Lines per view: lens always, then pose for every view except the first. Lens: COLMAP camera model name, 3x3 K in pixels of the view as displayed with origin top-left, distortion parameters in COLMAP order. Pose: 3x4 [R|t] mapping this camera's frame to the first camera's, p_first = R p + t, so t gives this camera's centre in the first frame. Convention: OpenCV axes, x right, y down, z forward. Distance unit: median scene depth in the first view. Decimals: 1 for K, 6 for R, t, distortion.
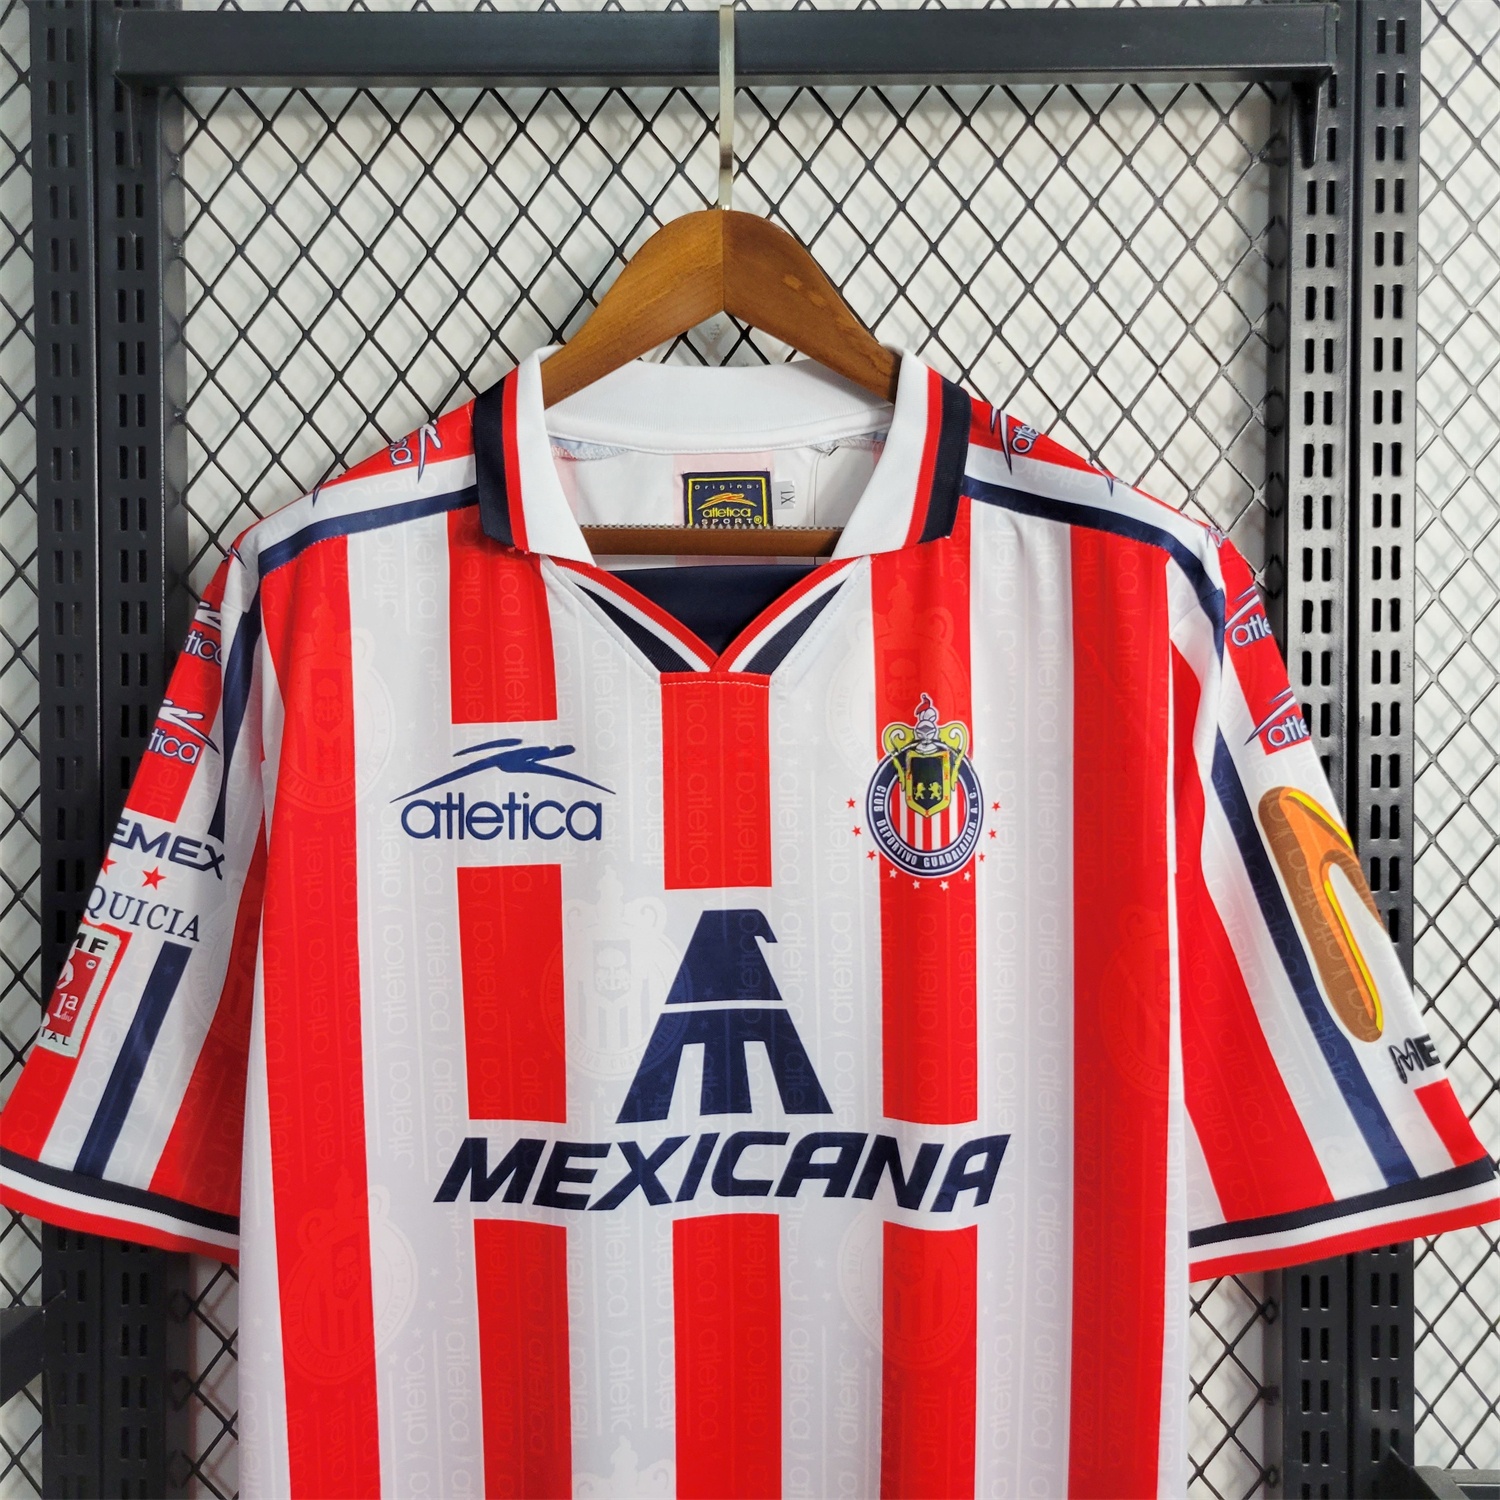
lens RADIAL K [[1590.0, 0, 750.0], [0, 1590.0, 750.0], [0, 0, 1]] dist [0.025392, -0.002735]
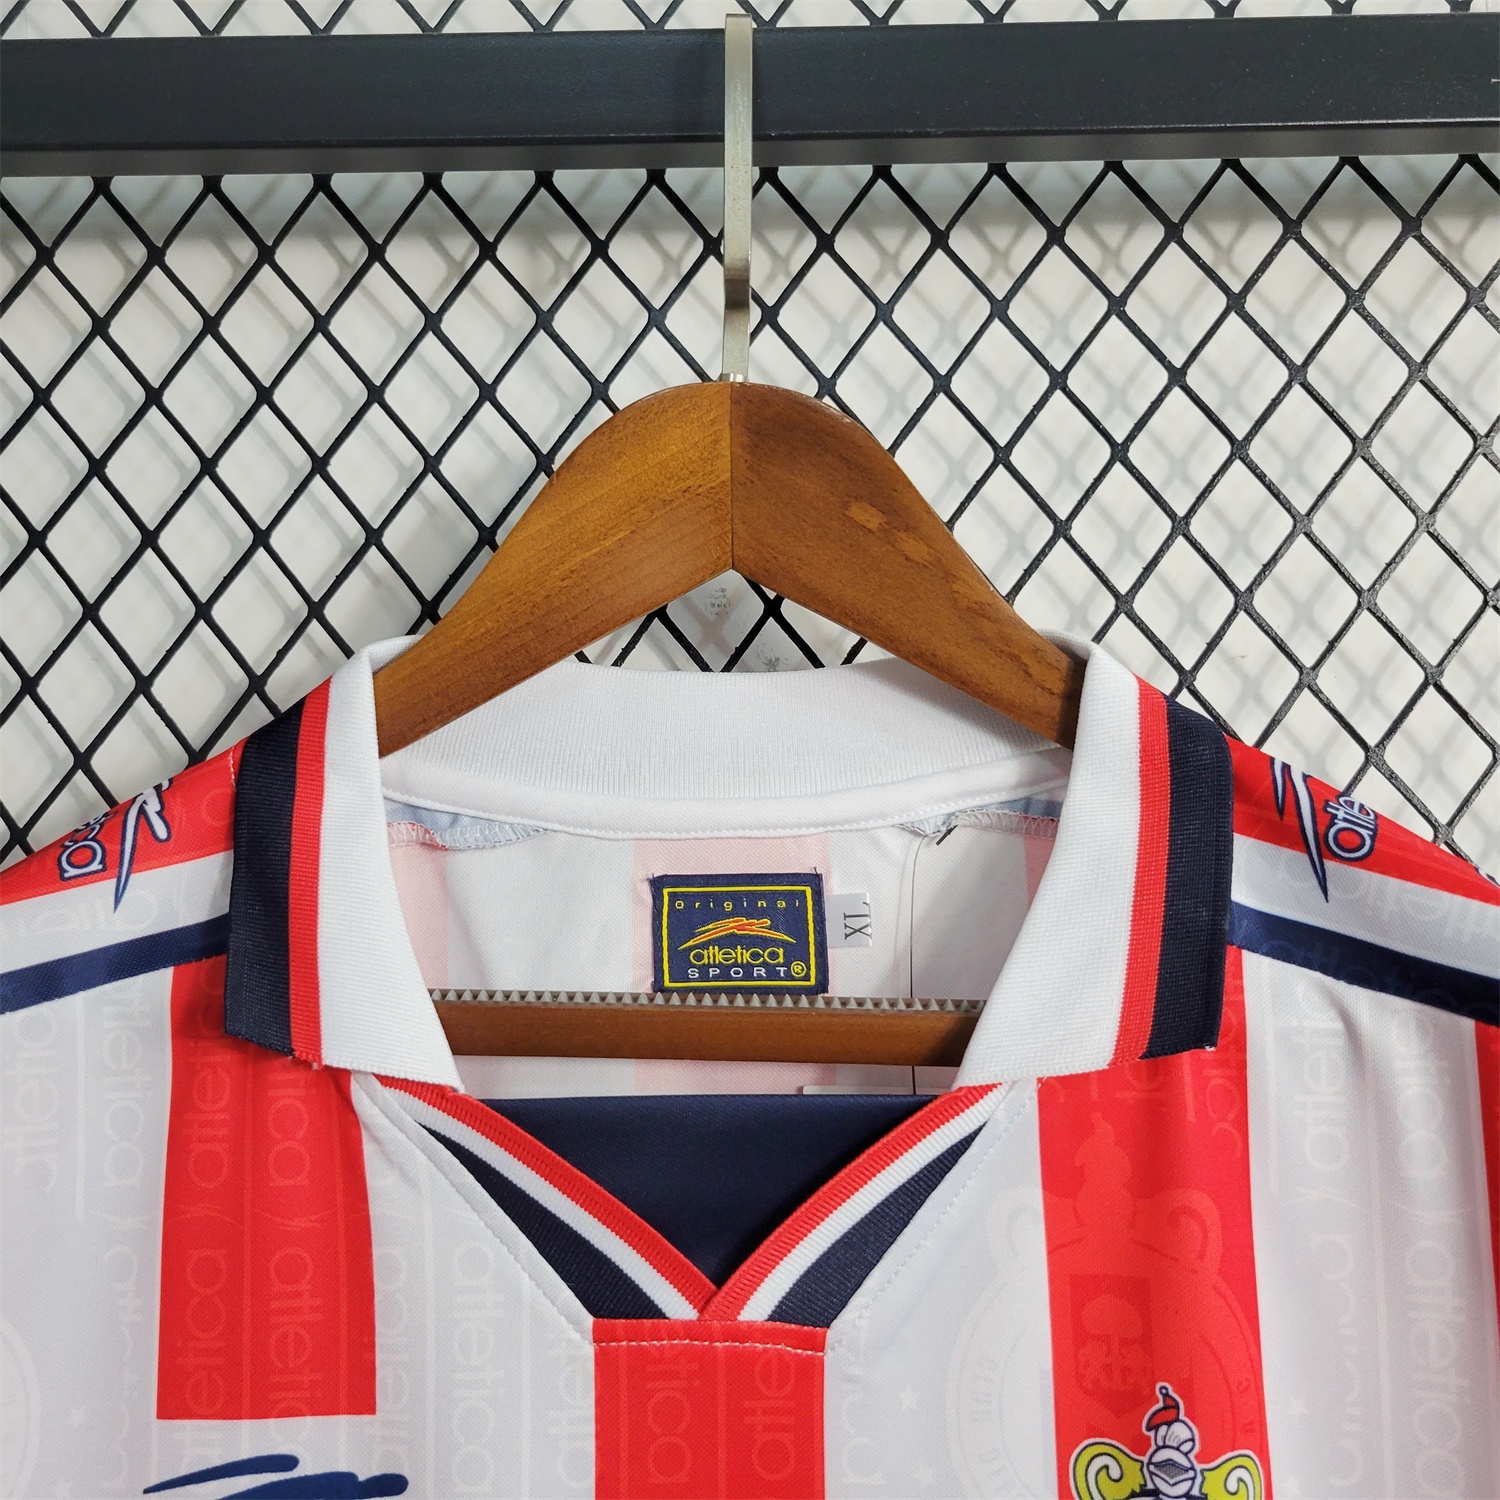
lens RADIAL K [[1619.1, 0, 726.6], [0, 1619.1, 746.4], [0, 0, 1]] dist [0.006961, -0.002761]
pose [[0.999539, 0.000057, -0.030359, -0.002260], [-0.004254, 0.990396, -0.138194, -0.146586], [0.030059, 0.138259, 0.989940, 0.488263]]
